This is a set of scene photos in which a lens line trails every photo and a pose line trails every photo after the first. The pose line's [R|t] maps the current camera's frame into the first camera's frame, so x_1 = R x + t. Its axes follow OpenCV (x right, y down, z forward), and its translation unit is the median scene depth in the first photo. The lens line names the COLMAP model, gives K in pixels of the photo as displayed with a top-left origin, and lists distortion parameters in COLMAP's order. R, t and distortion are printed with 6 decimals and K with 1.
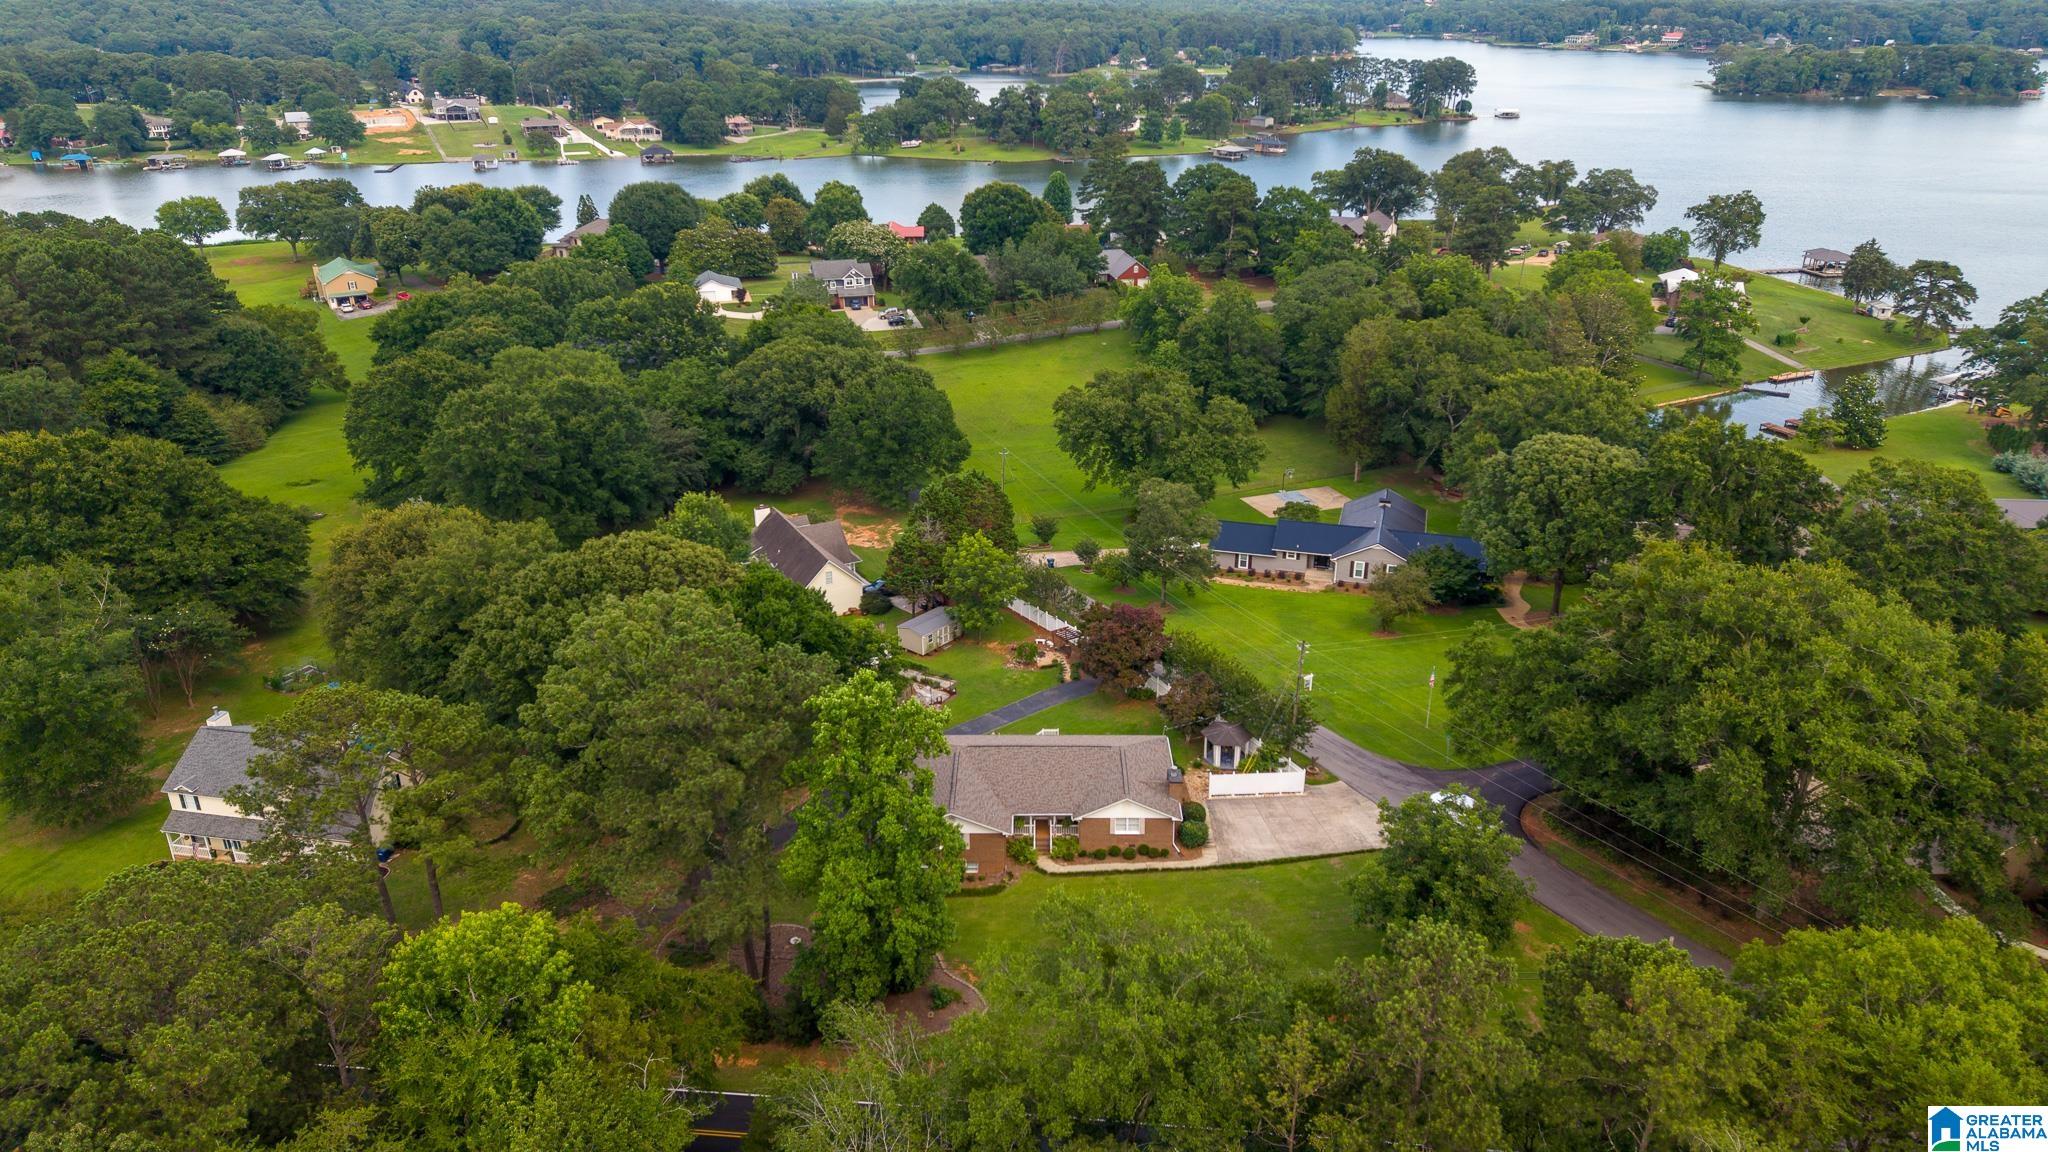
lens RADIAL K [[1375.3, 0, 1027.2], [0, 1375.3, 581.5], [0, 0, 1]] dist [0.079728, -0.092254]
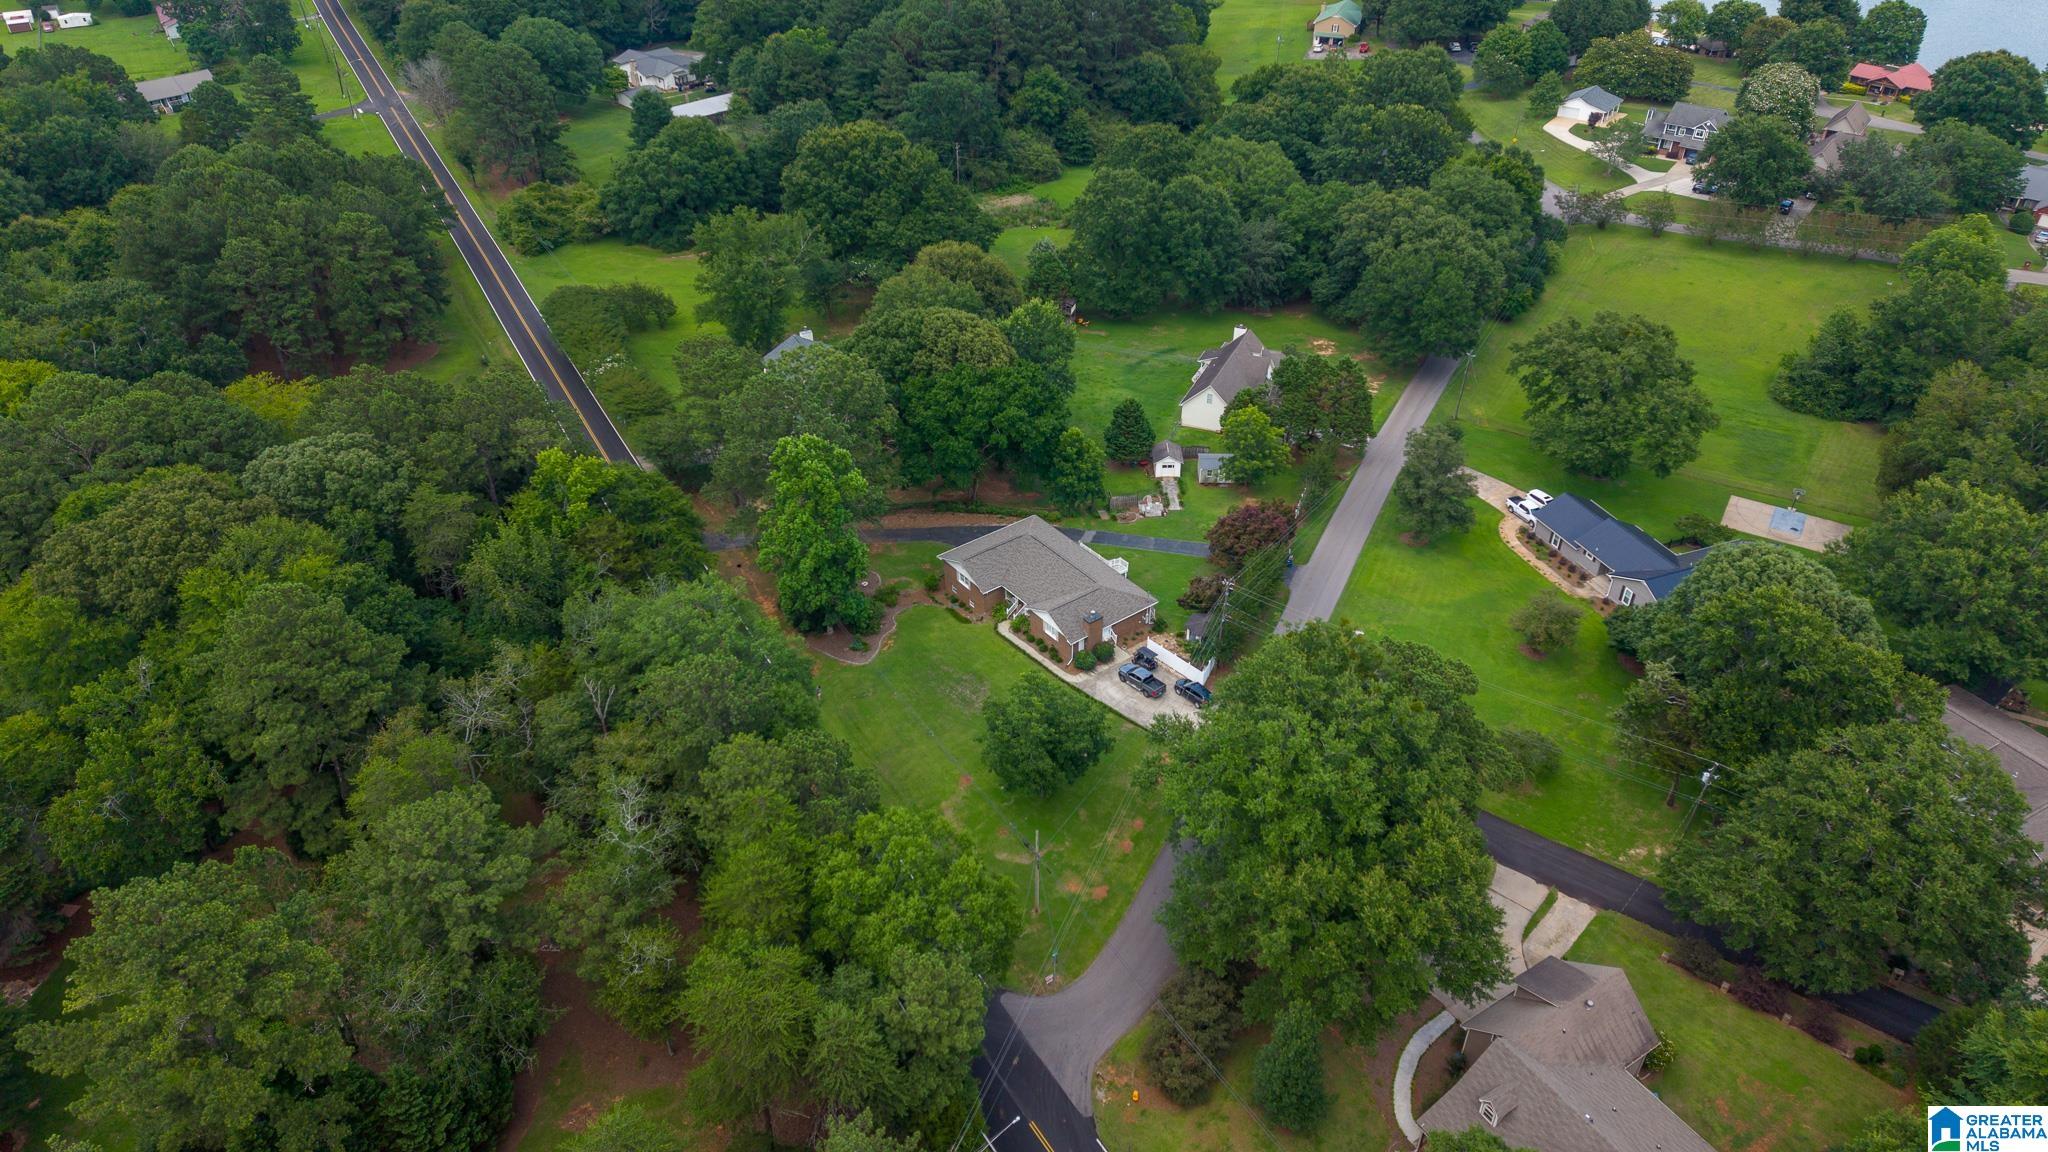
lens RADIAL K [[1390.2, 0, 1024.0], [0, 1390.2, 576.0], [0, 0, 1]] dist [0.130542, -0.164855]
pose [[0.608528, 0.460042, -0.646572, 0.675304], [-0.317330, 0.887894, 0.333086, -0.238639], [0.727321, 0.002484, 0.686293, 0.008497]]
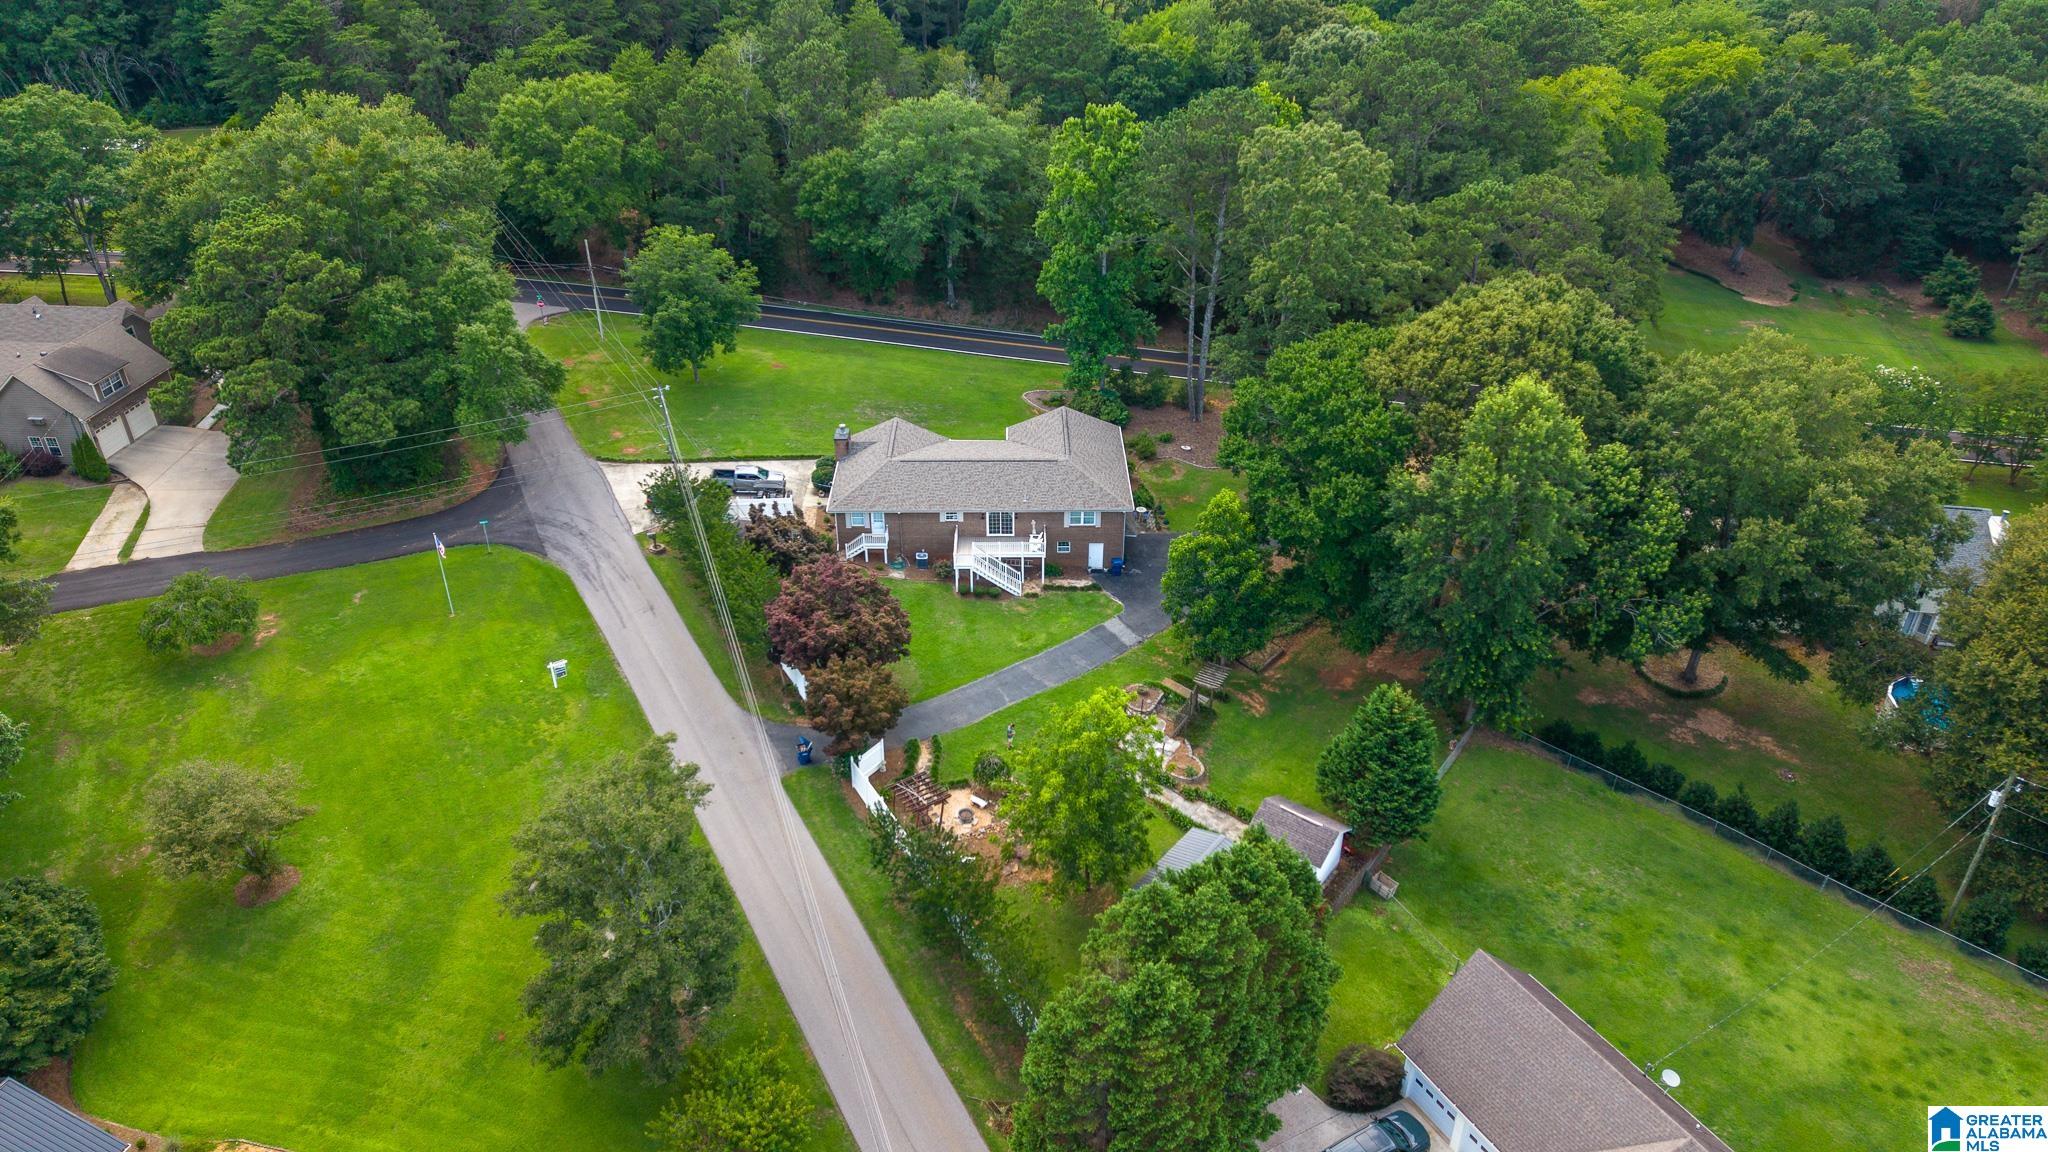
lens RADIAL K [[1378.3, 0, 1023.0], [0, 1378.3, 582.6], [0, 0, 1]] dist [0.043127, -0.021479]
pose [[-0.999951, 0.006149, -0.007713, -0.010404], [-0.002633, 0.587149, 0.809474, -0.430969], [0.009506, 0.809455, -0.587104, 1.208147]]
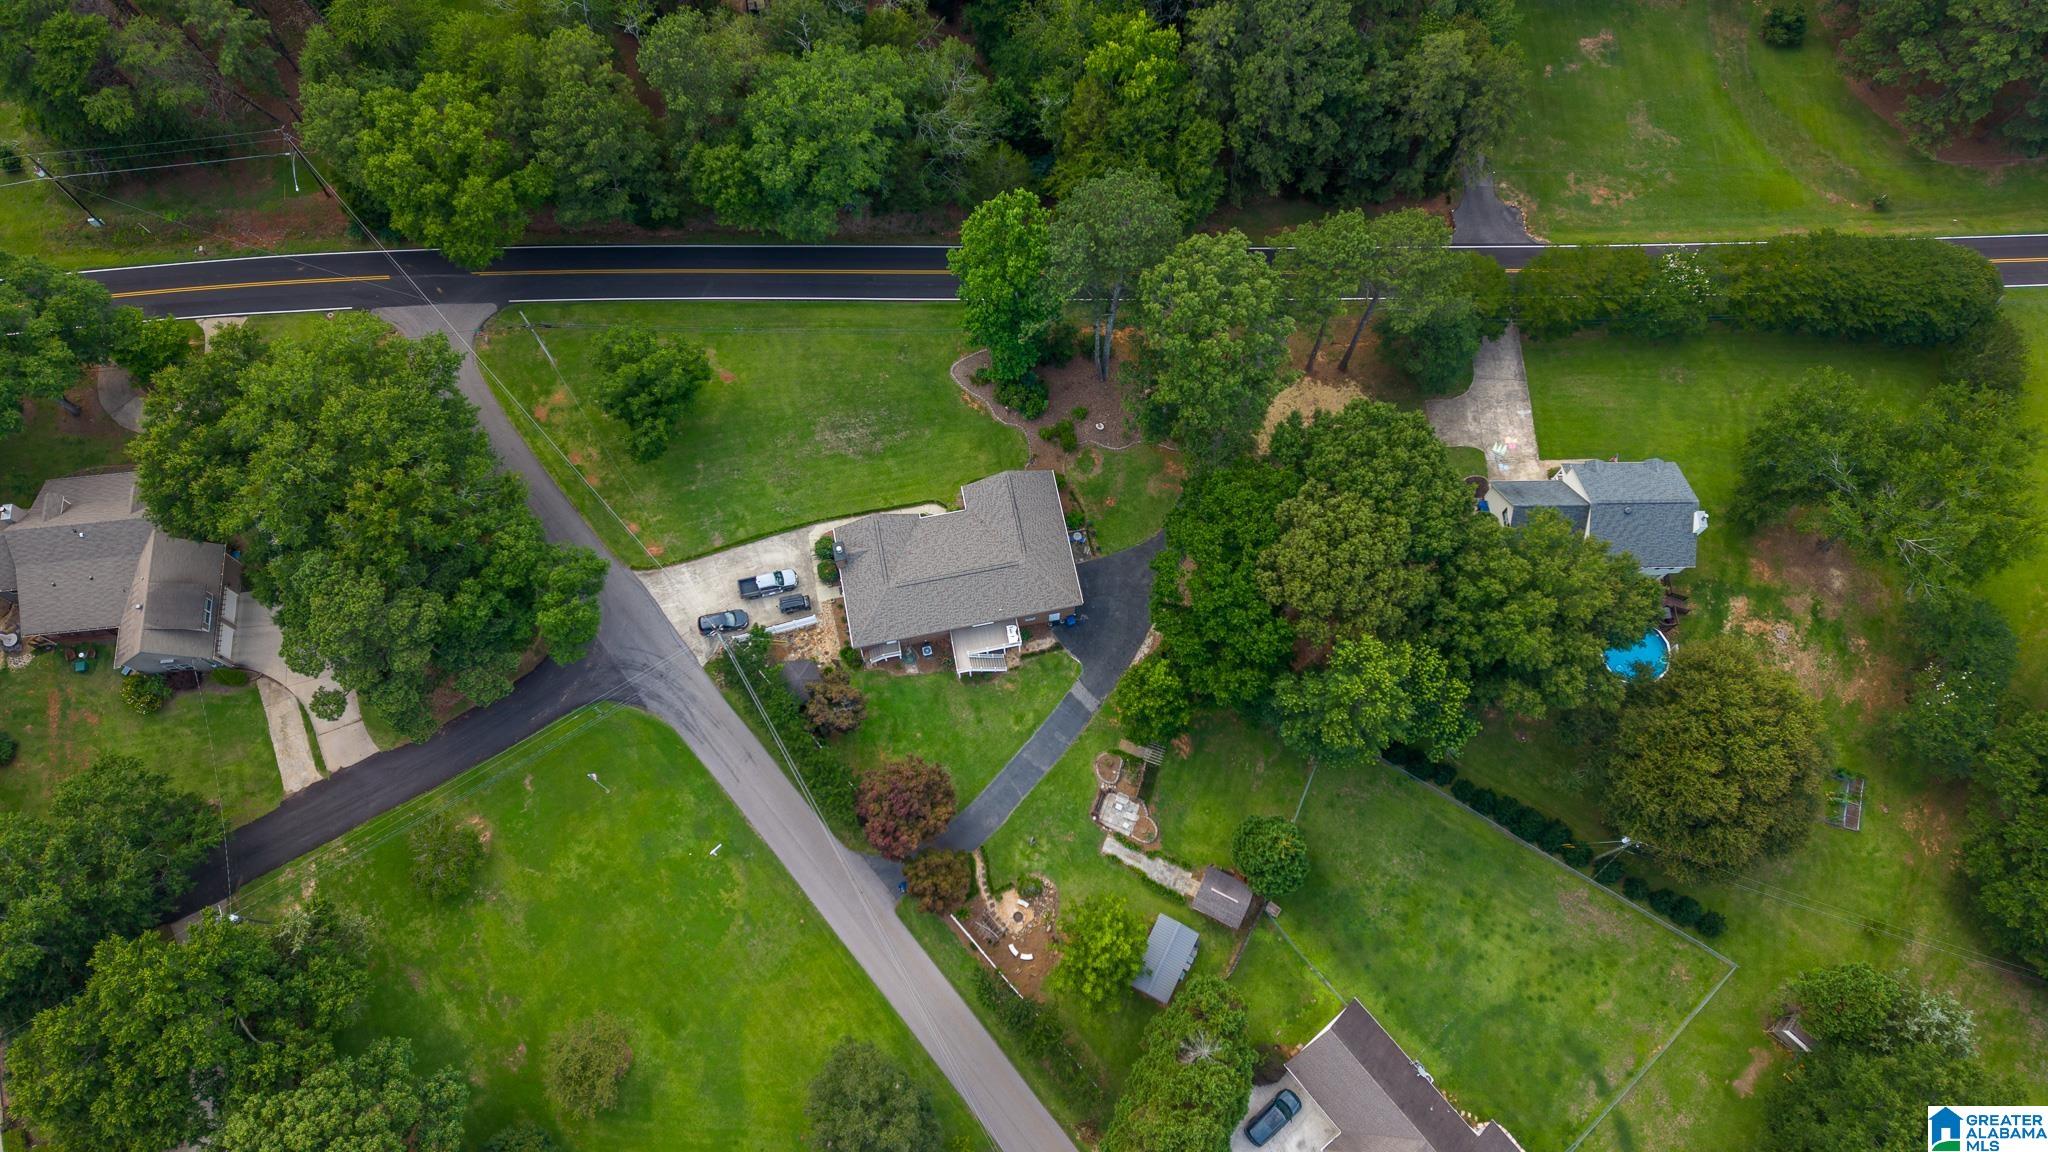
lens RADIAL K [[1422.4, 0, 1032.8], [0, 1422.4, 574.8], [0, 0, 1]] dist [0.086285, -0.085717]
pose [[-0.980771, 0.183543, -0.066334, 0.018892], [-0.074268, -0.036688, 0.996563, -0.817817], [0.180478, 0.982327, 0.049614, 0.718241]]
